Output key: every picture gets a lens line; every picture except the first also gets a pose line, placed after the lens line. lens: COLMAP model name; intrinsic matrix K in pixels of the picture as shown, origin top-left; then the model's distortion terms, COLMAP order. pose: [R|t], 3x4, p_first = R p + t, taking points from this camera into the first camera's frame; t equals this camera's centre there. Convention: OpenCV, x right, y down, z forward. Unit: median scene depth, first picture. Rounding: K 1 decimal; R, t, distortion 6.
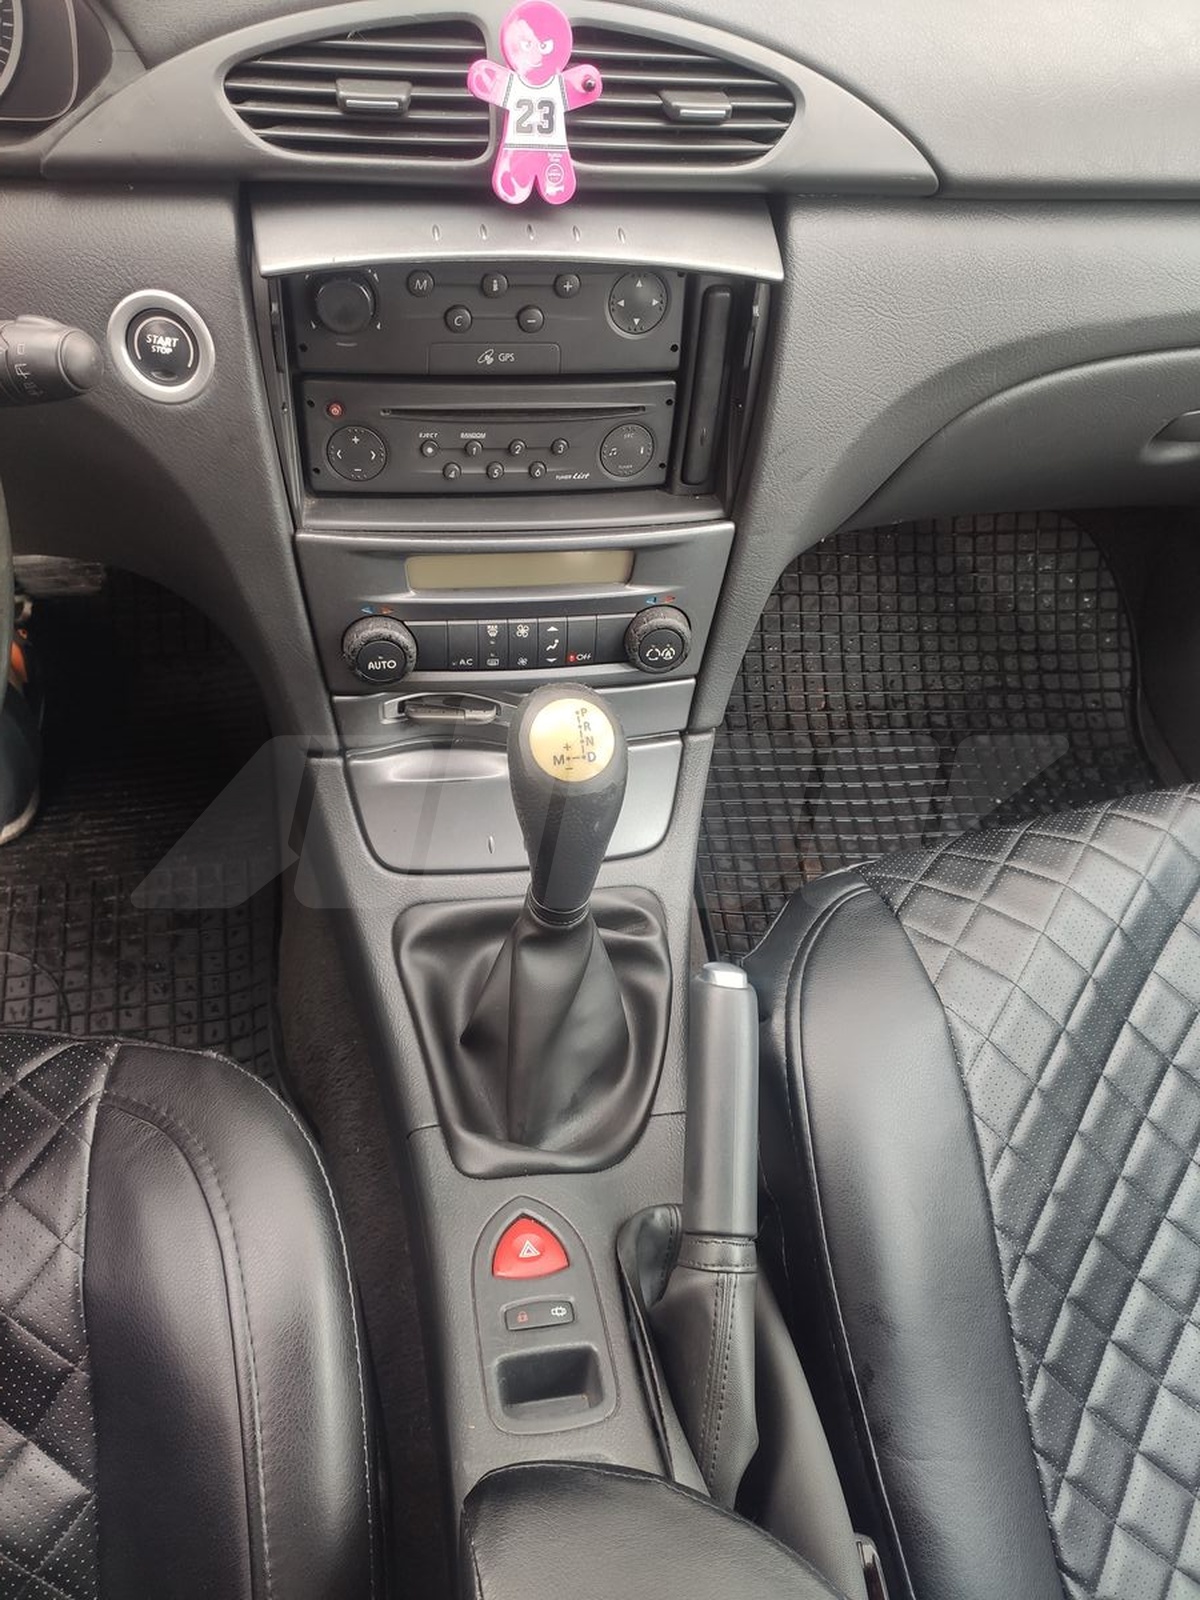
lens RADIAL K [[1186.2, 0, 600.0], [0, 1186.2, 800.0], [0, 0, 1]] dist [0.067551, -0.120322]
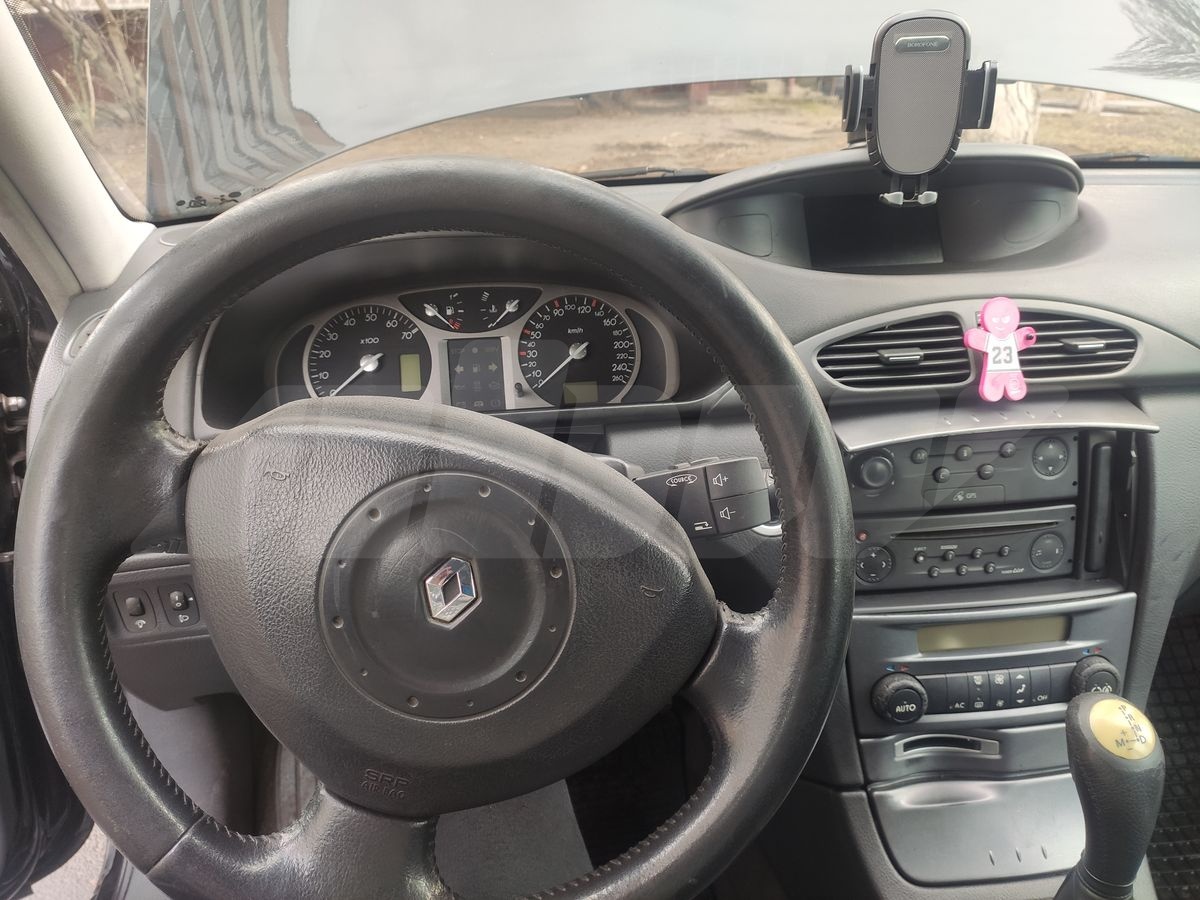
lens RADIAL K [[889.6, 0, 600.0], [0, 889.6, 450.0], [0, 0, 1]] dist [0.067551, -0.120322]
pose [[0.990321, -0.095848, -0.100384, -0.417962], [0.032139, 0.861965, -0.505947, 0.150536], [0.135022, 0.497824, 0.856703, -0.098937]]
